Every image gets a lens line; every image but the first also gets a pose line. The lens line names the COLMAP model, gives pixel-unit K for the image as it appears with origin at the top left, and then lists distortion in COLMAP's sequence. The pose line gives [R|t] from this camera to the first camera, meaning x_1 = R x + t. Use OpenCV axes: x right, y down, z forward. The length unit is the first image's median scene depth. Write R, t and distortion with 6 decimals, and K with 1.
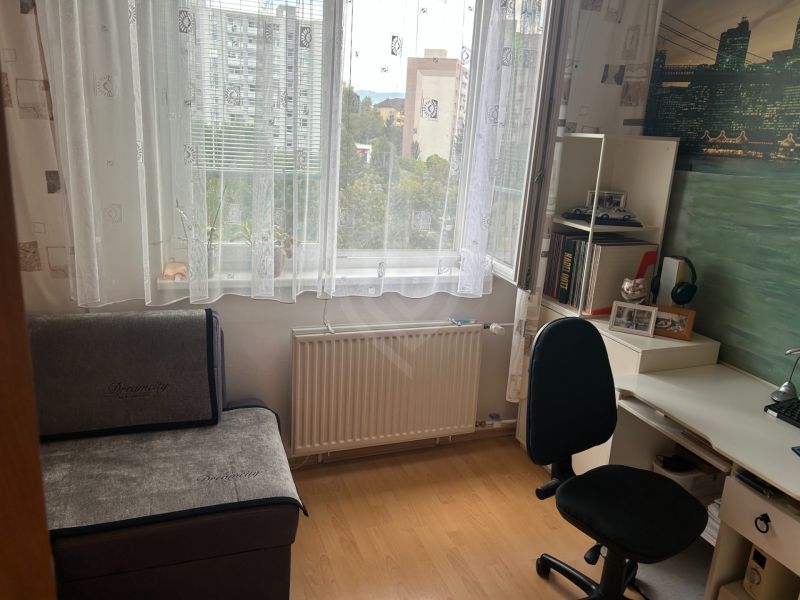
lens RADIAL K [[604.3, 0, 402.2], [0, 604.3, 296.2], [0, 0, 1]] dist [0.040395, -0.052575]
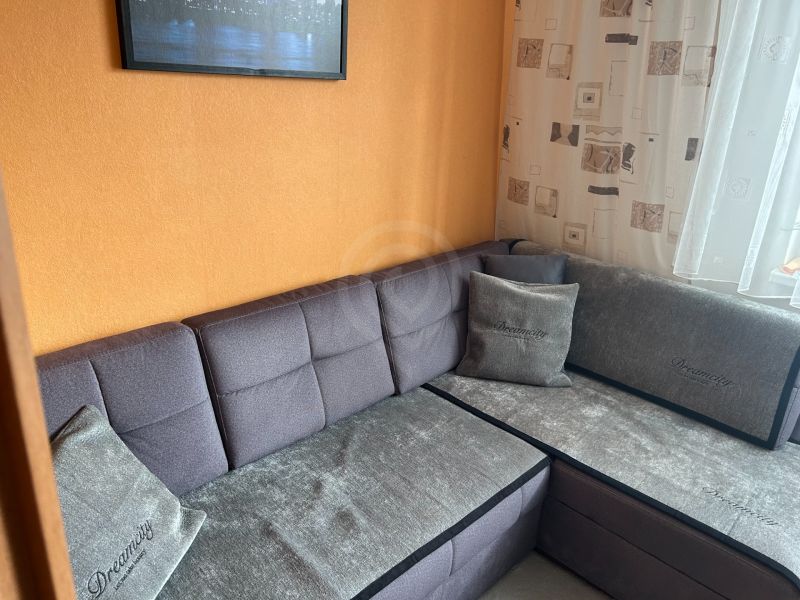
lens RADIAL K [[604.3, 0, 402.2], [0, 604.3, 296.2], [0, 0, 1]] dist [0.040395, -0.052575]
pose [[0.420175, 0.281502, -0.862676, 0.908298], [-0.252977, 0.949315, 0.186558, -0.125627], [0.871467, 0.139850, 0.470092, 0.765569]]
